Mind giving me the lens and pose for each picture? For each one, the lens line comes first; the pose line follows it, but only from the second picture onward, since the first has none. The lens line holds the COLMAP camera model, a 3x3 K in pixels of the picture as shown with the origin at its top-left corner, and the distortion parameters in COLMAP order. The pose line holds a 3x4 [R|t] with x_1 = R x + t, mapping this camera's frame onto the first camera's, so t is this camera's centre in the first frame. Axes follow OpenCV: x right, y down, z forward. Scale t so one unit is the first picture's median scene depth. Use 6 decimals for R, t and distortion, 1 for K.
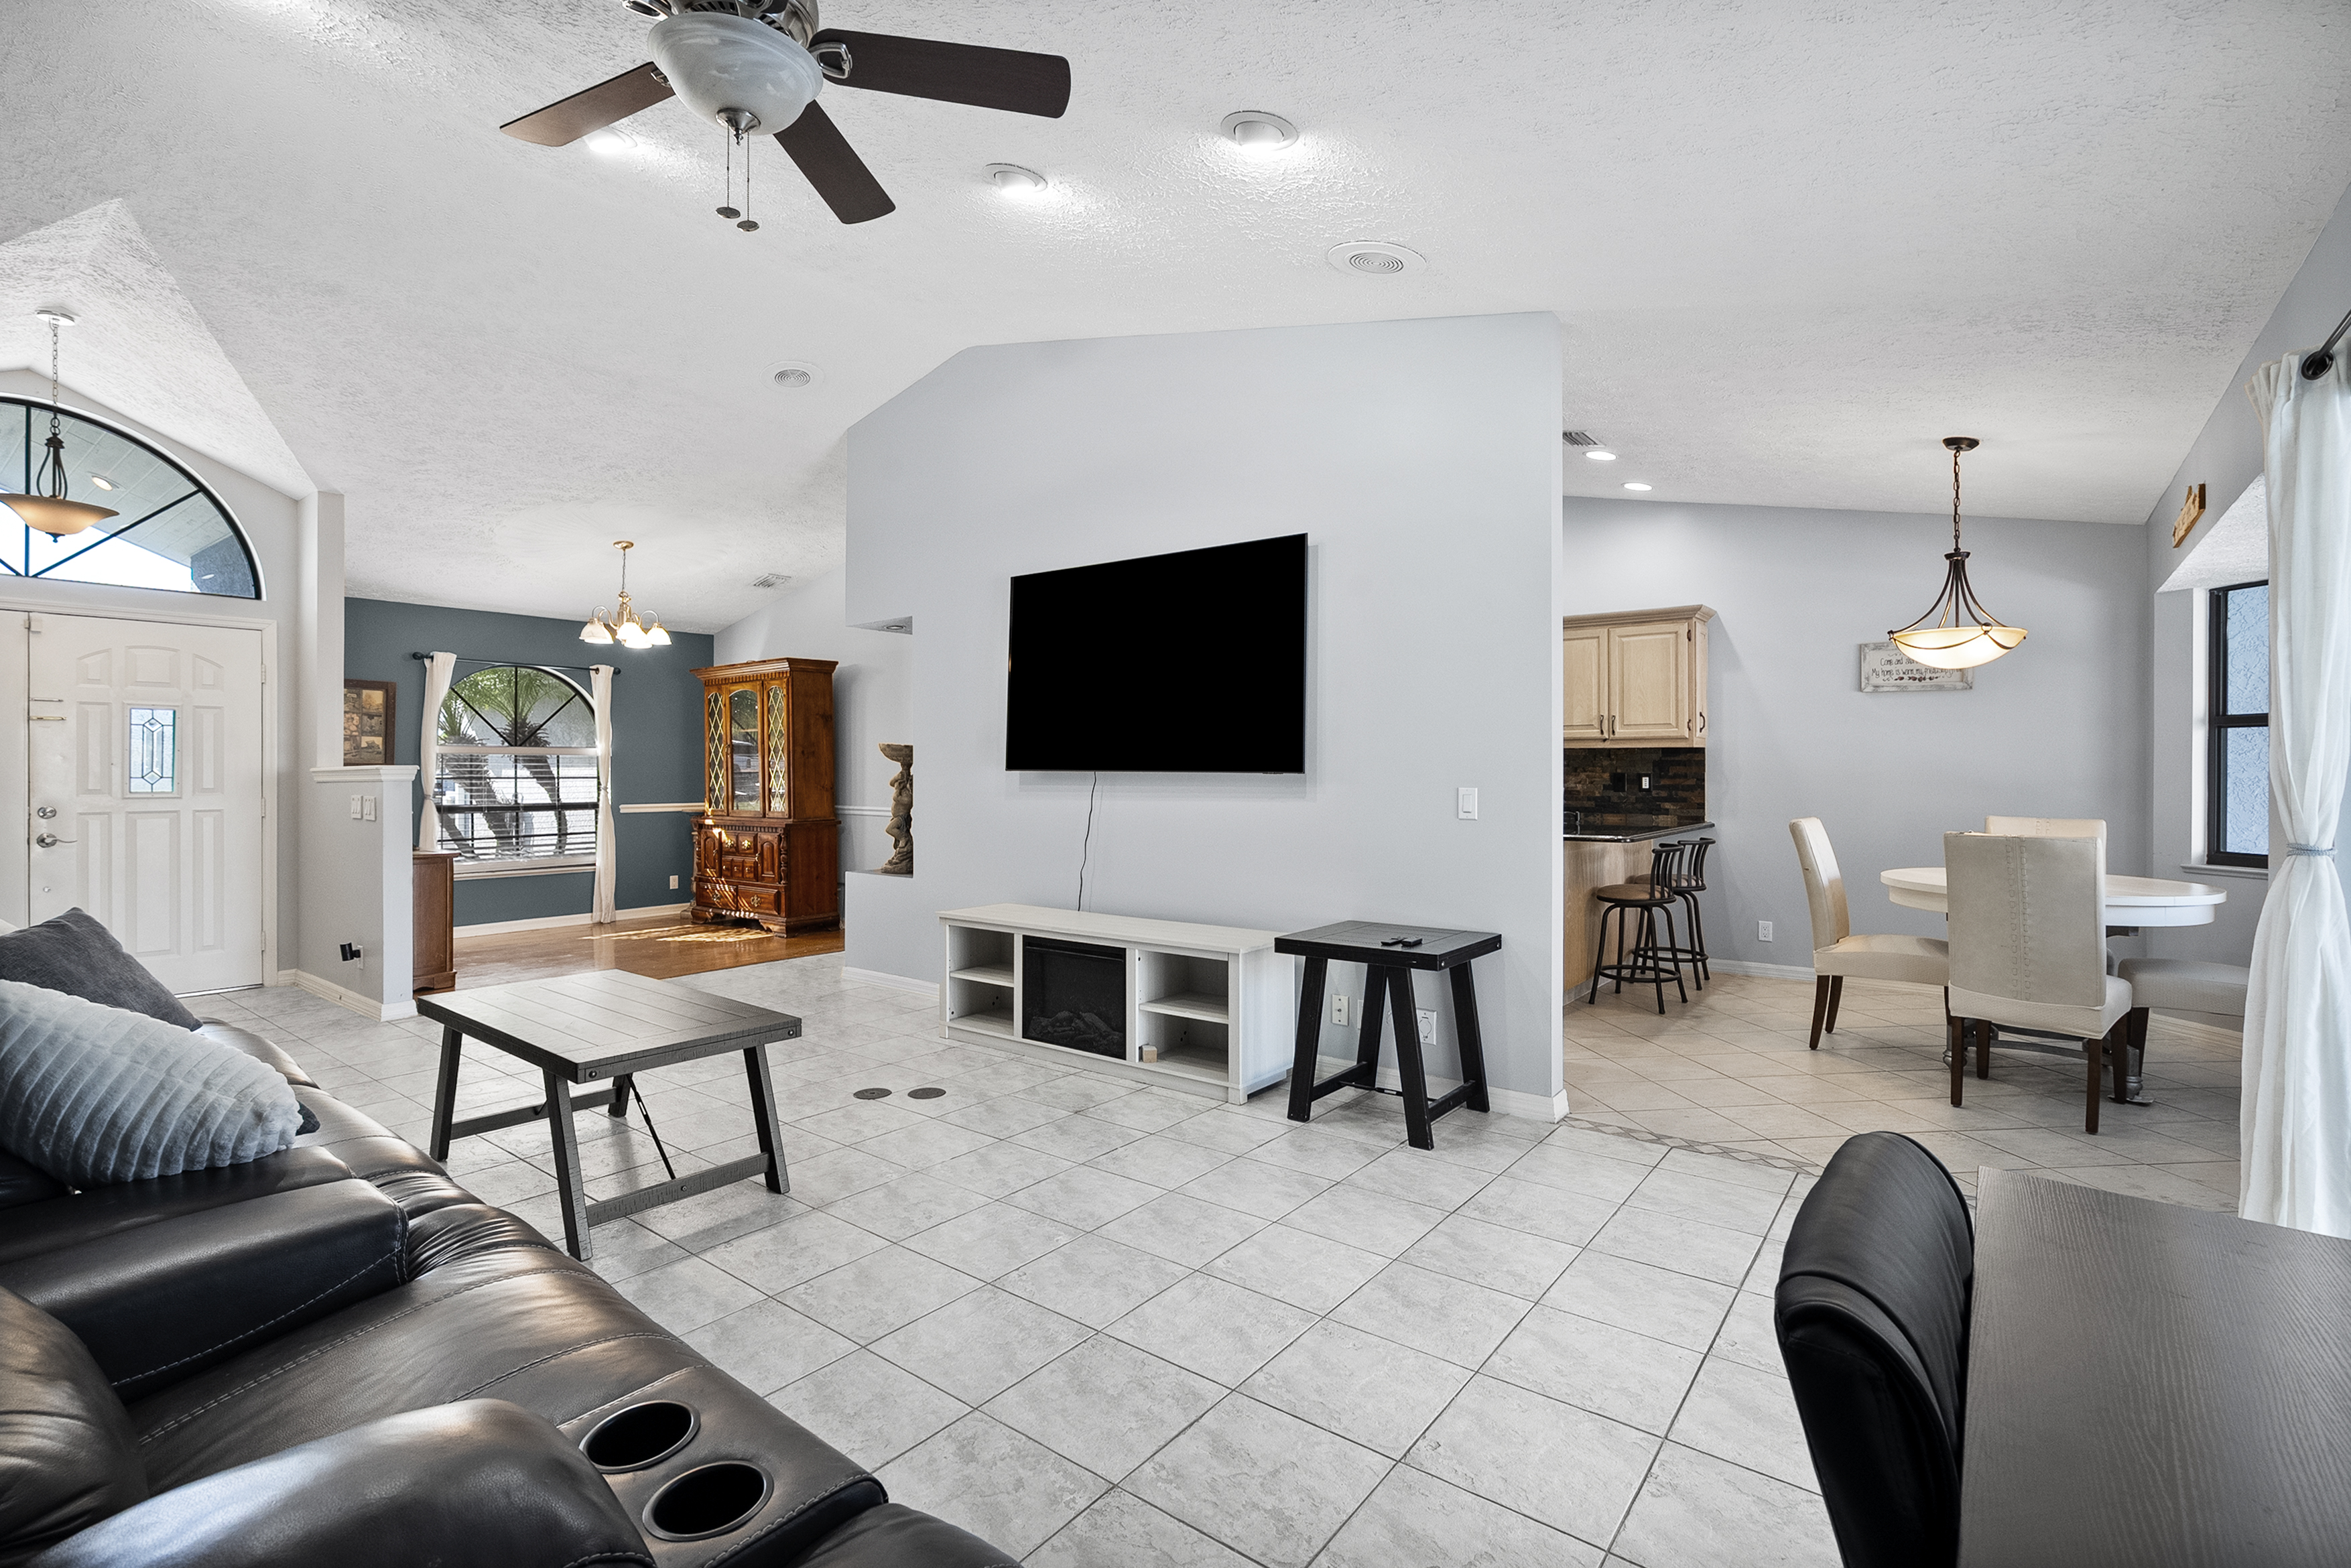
lens RADIAL K [[1070.0, 0, 1171.7], [0, 1070.0, 767.6], [0, 0, 1]] dist [-0.004288, -0.000090]
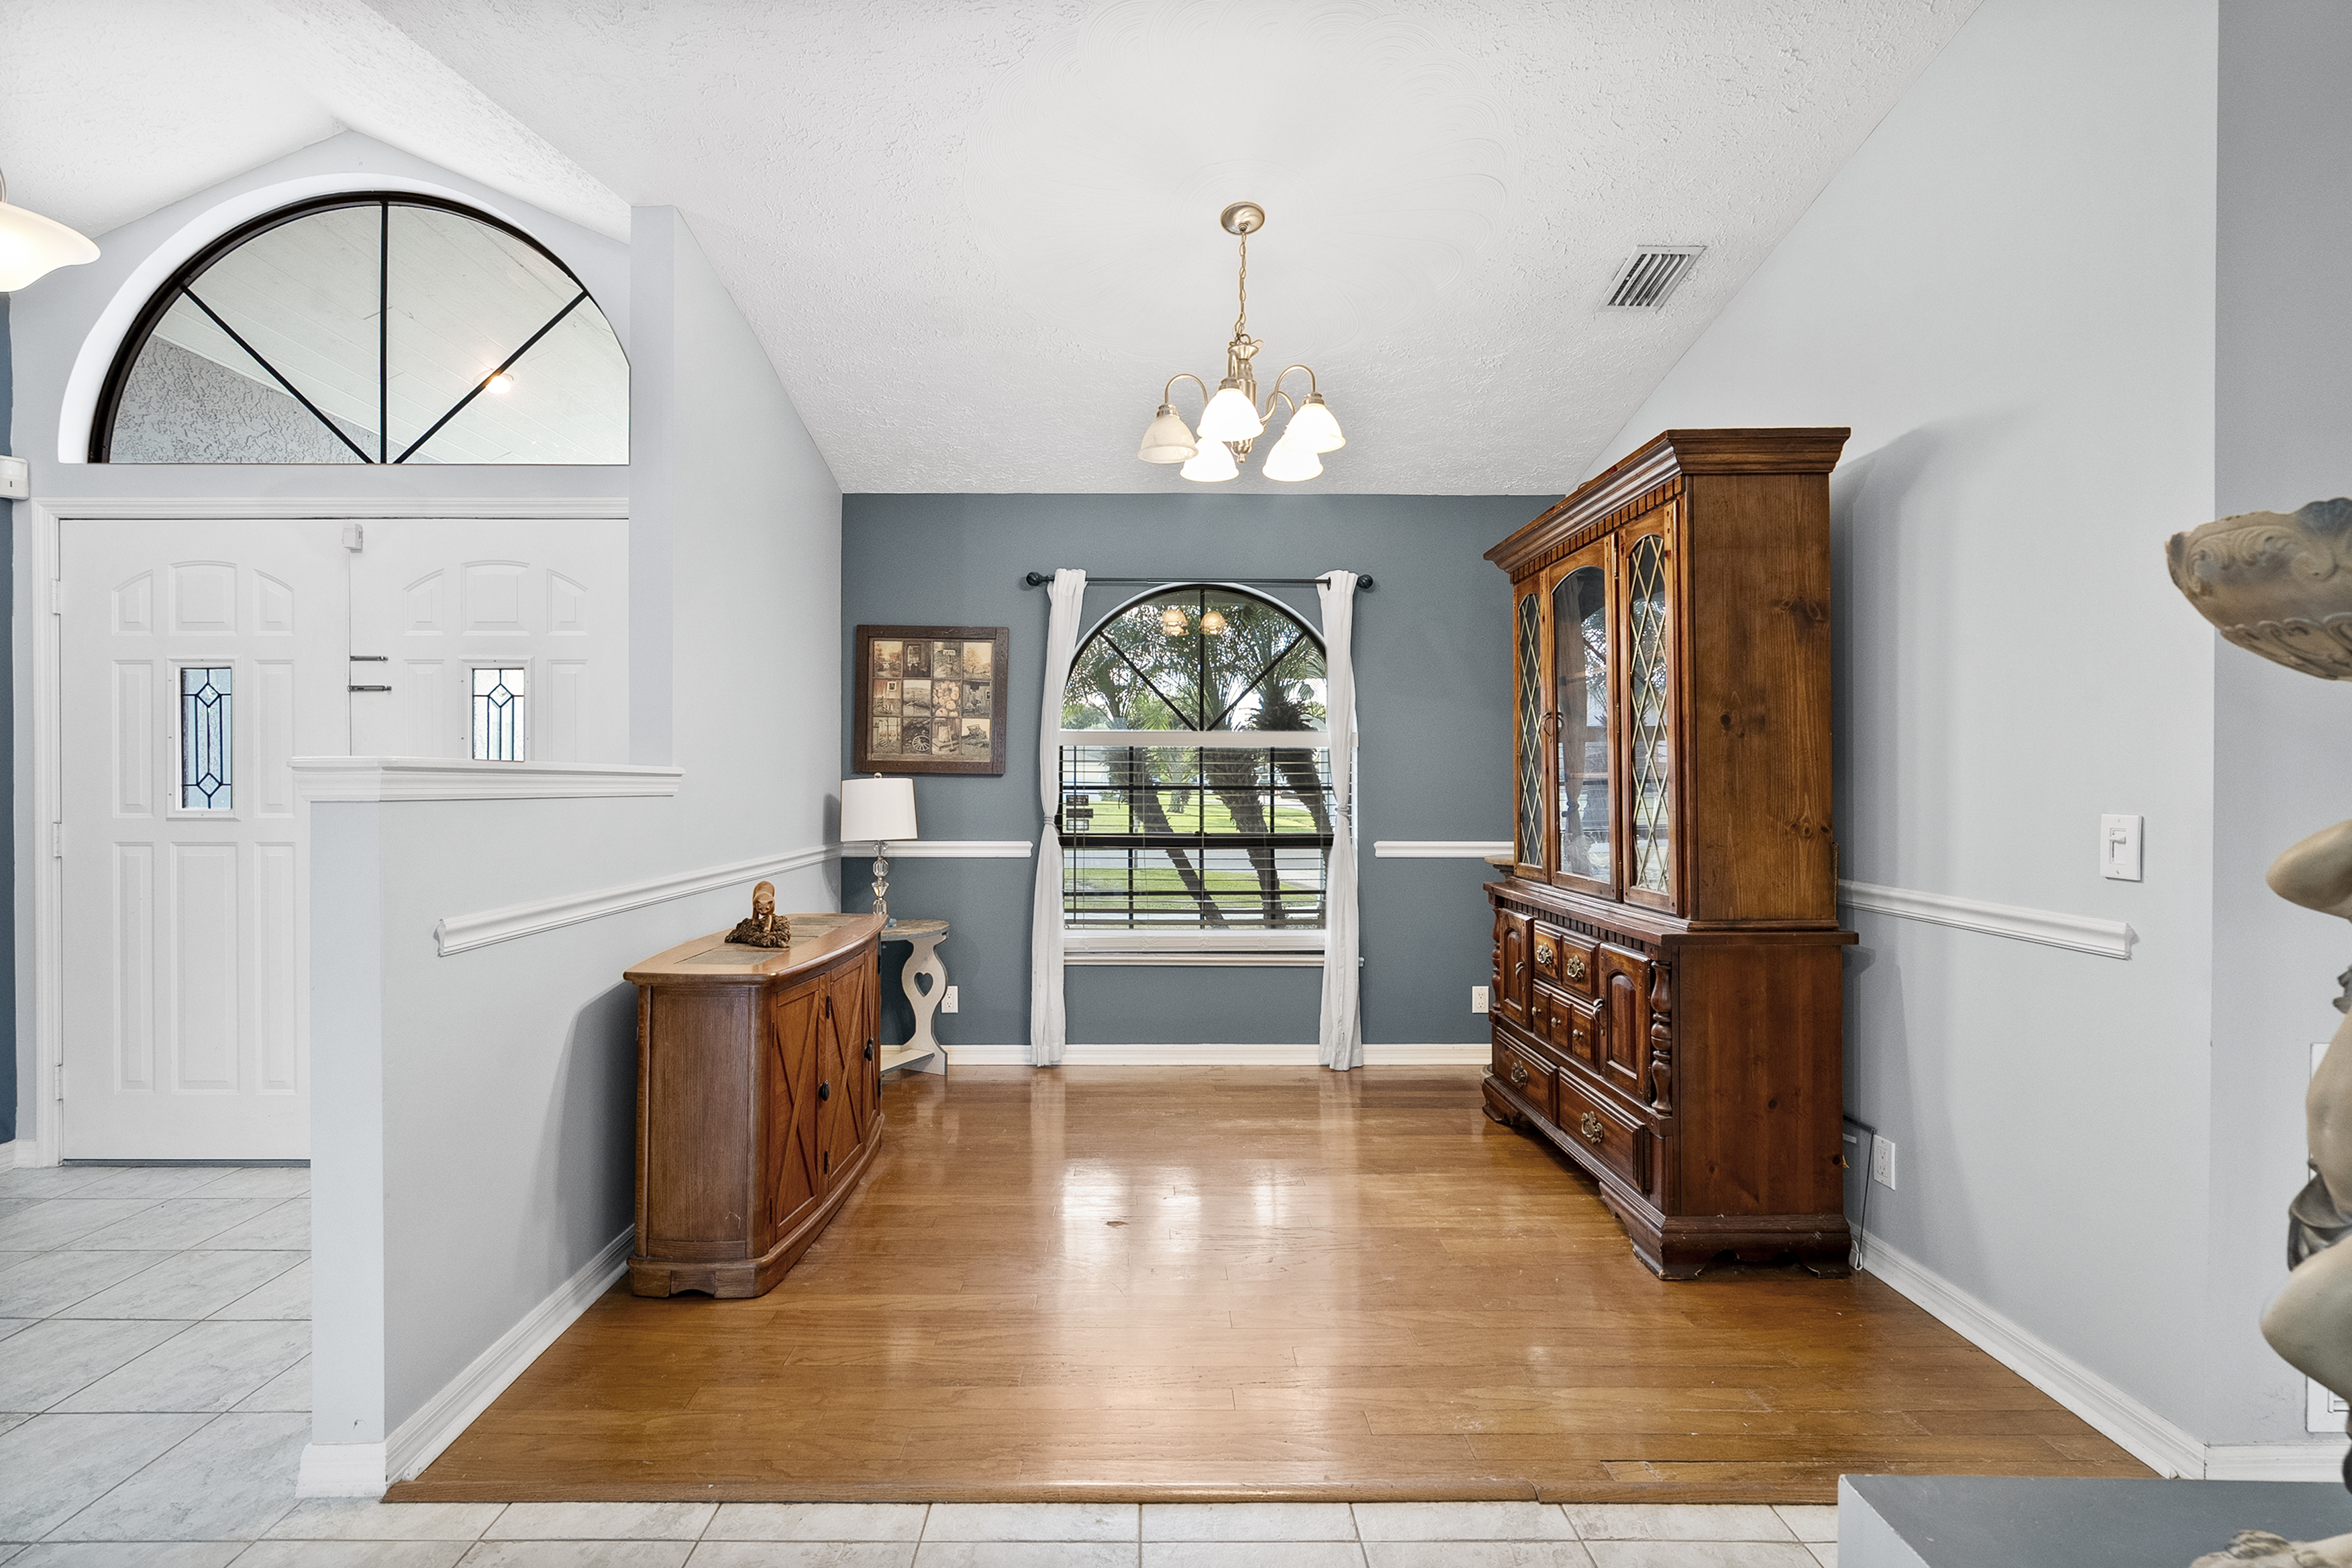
lens RADIAL K [[1070.4, 0, 1141.5], [0, 1070.4, 784.9], [0, 0, 1]] dist [-0.004288, -0.000090]
pose [[0.613463, 0.008046, -0.789683, -0.198375], [0.001236, 0.999937, 0.011148, 0.002137], [0.789723, -0.007814, 0.613414, 0.668010]]
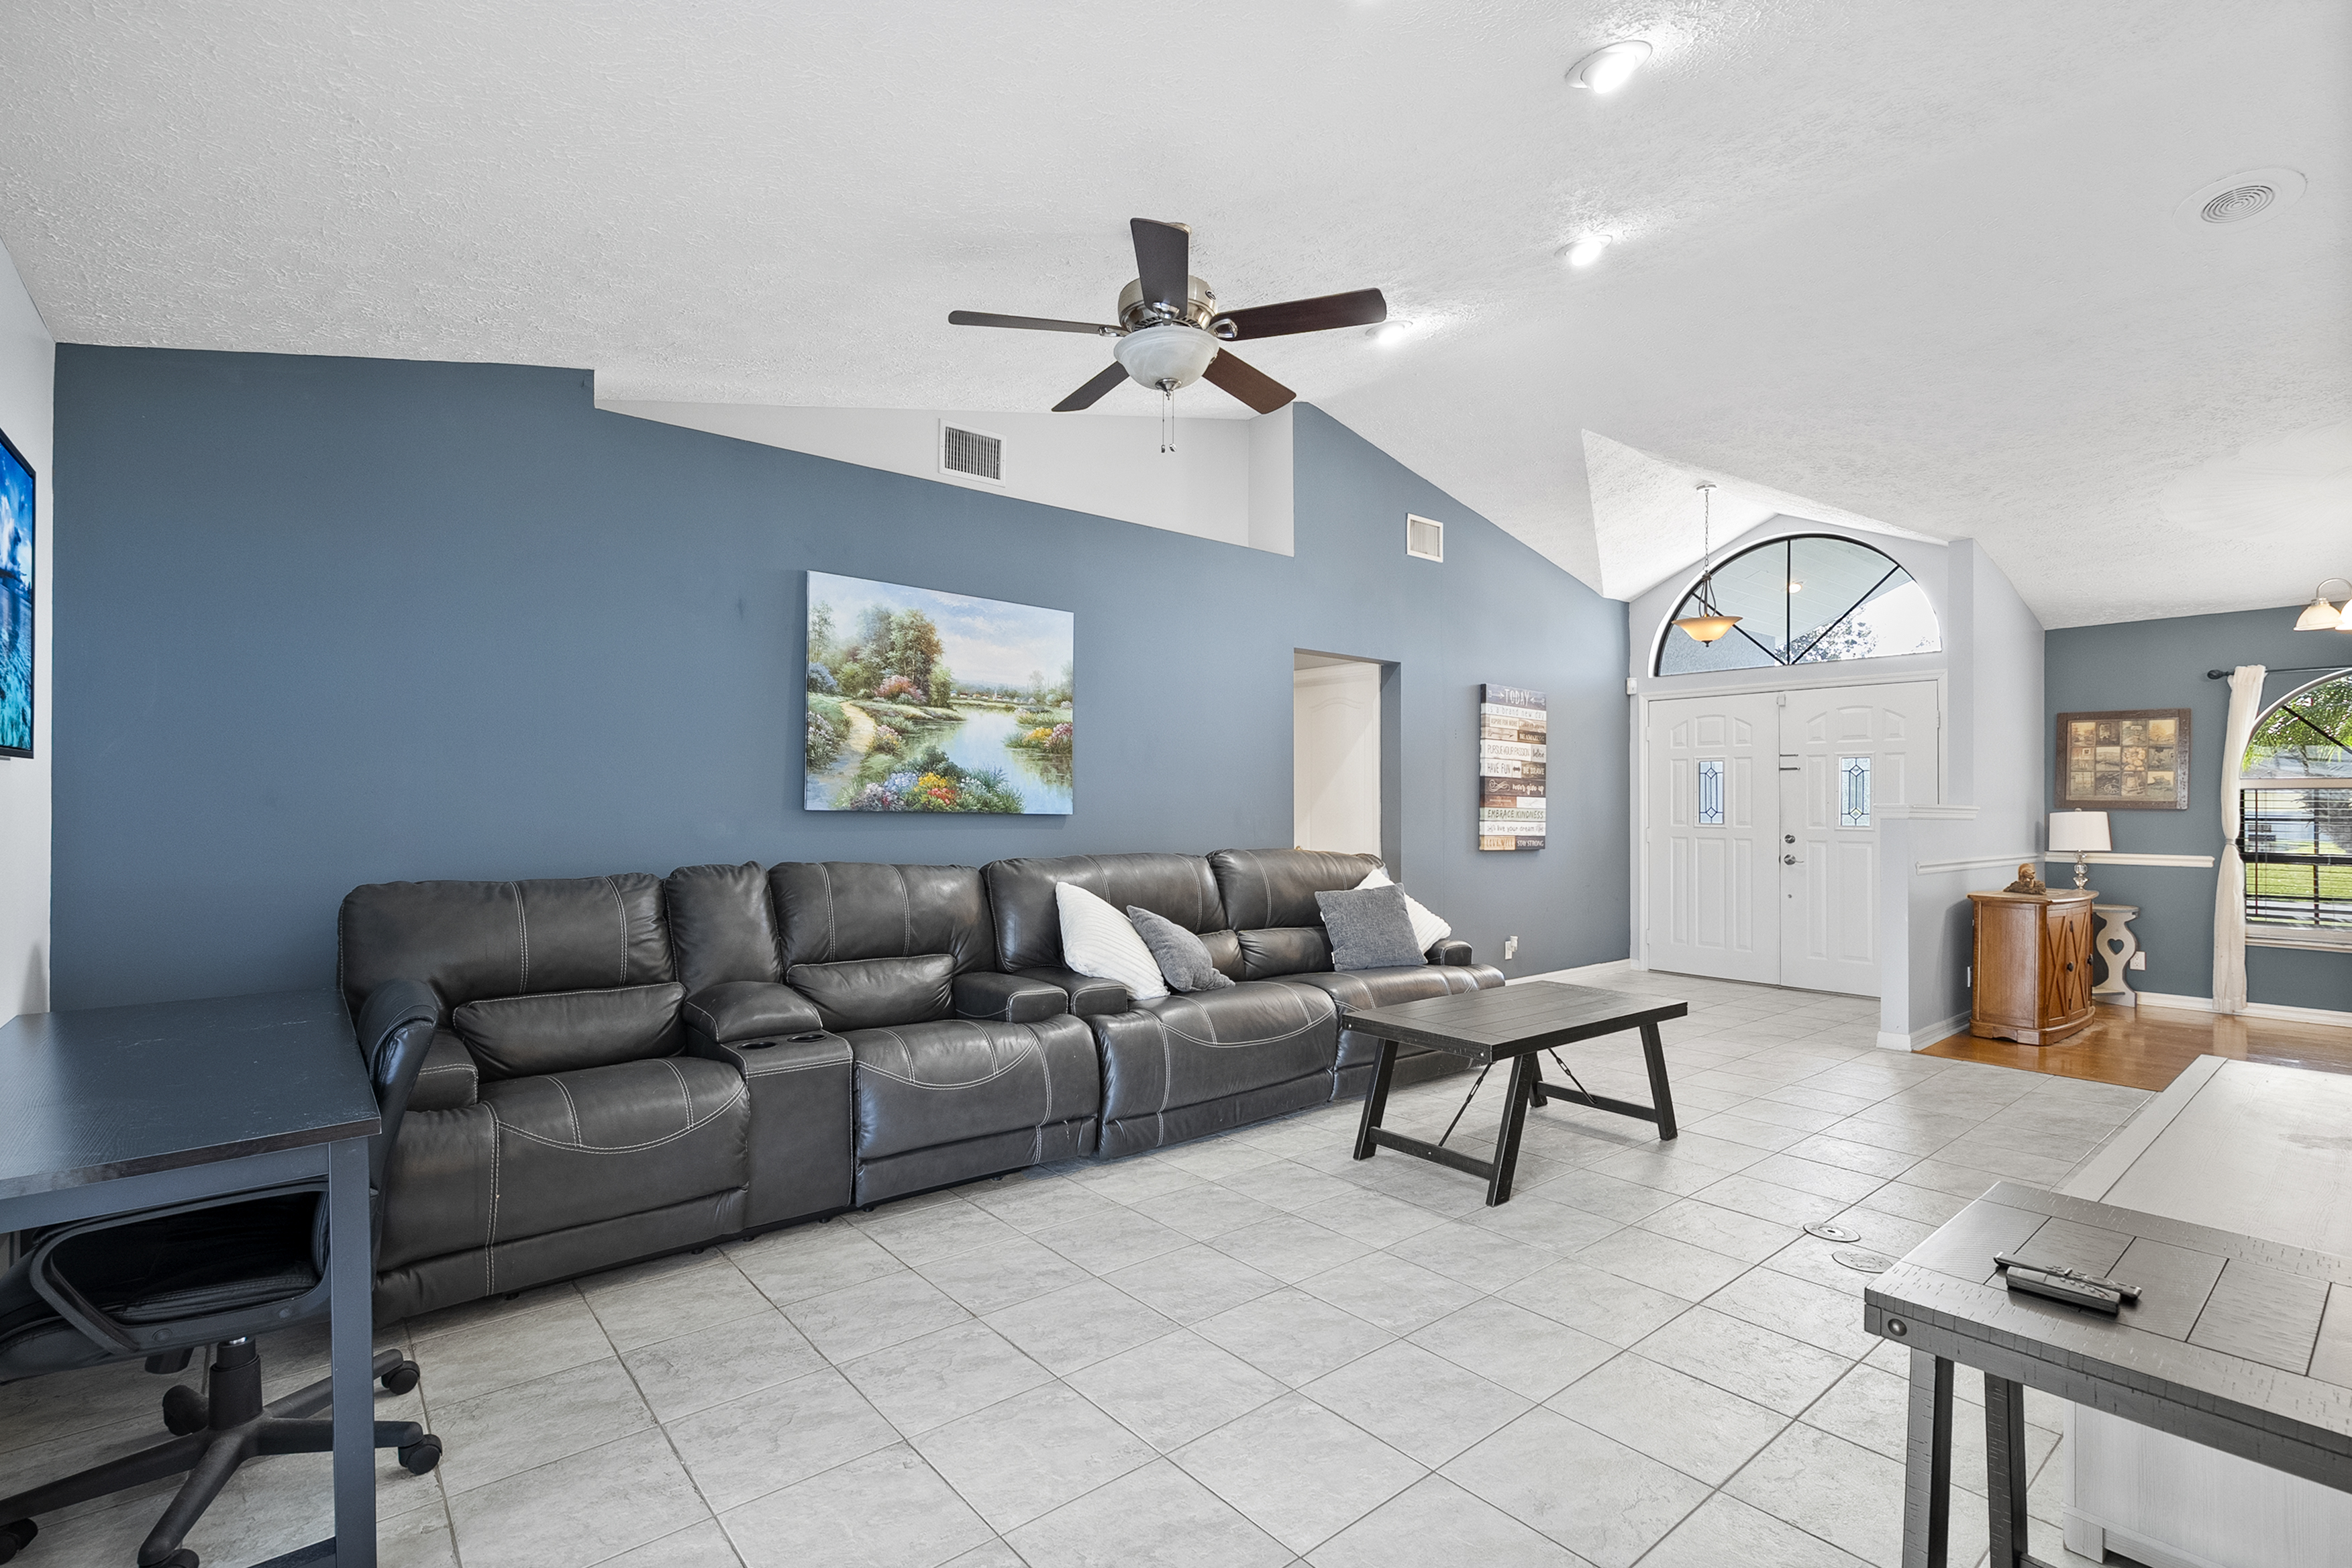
lens RADIAL K [[1070.4, 0, 1165.0], [0, 1070.4, 795.0], [0, 0, 1]] dist [-0.004288, -0.000090]
pose [[-0.220178, -0.008750, -0.975420, 0.297207], [-0.000453, 0.999961, -0.008868, -0.000766], [0.975460, -0.001510, -0.220174, 0.362959]]
